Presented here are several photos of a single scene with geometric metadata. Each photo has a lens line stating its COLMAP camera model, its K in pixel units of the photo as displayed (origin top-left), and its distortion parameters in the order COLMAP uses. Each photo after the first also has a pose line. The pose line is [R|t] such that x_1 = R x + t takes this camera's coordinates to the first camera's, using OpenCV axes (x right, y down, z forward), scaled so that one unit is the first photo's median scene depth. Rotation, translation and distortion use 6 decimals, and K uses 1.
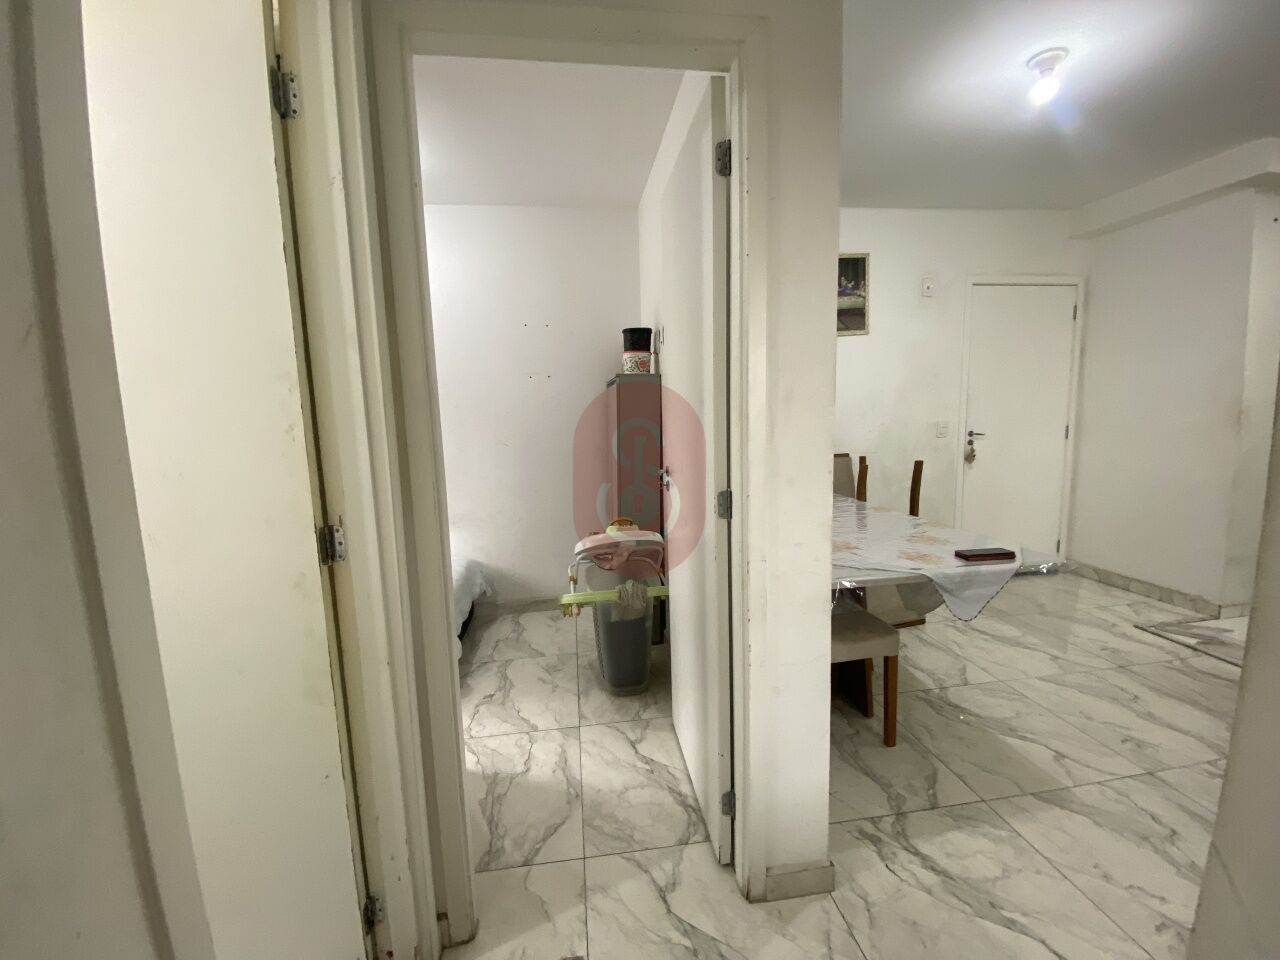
lens RADIAL K [[517.5, 0, 637.2], [0, 517.5, 478.6], [0, 0, 1]] dist [0.011819, -0.016879]
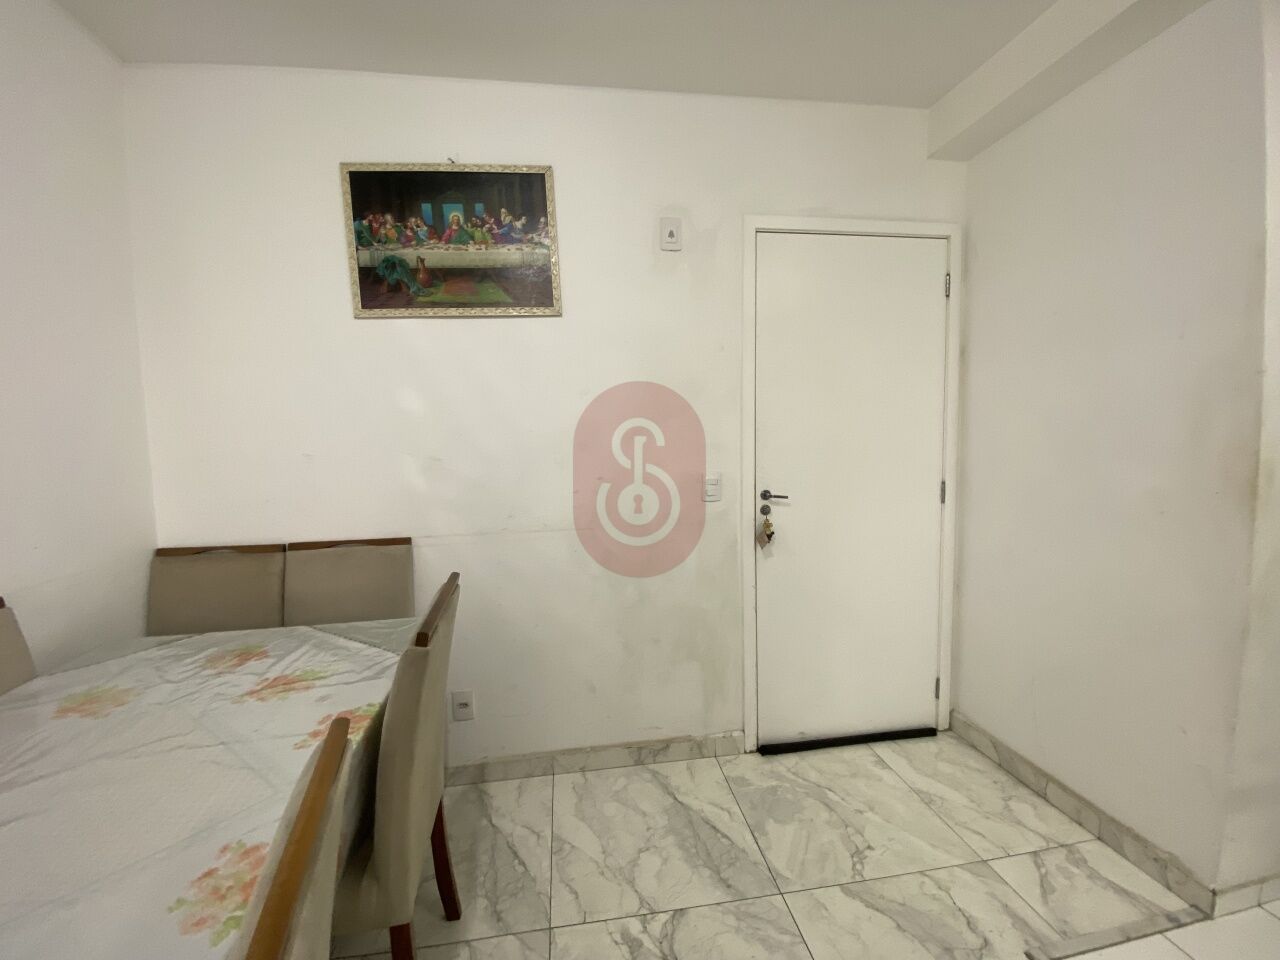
lens RADIAL K [[517.5, 0, 637.2], [0, 517.5, 478.6], [0, 0, 1]] dist [0.011819, -0.016879]
pose [[0.999823, 0.008376, 0.016824, 0.524910], [-0.007561, 0.998820, -0.047972, -0.081250], [-0.017206, 0.047837, 0.998707, 0.466393]]
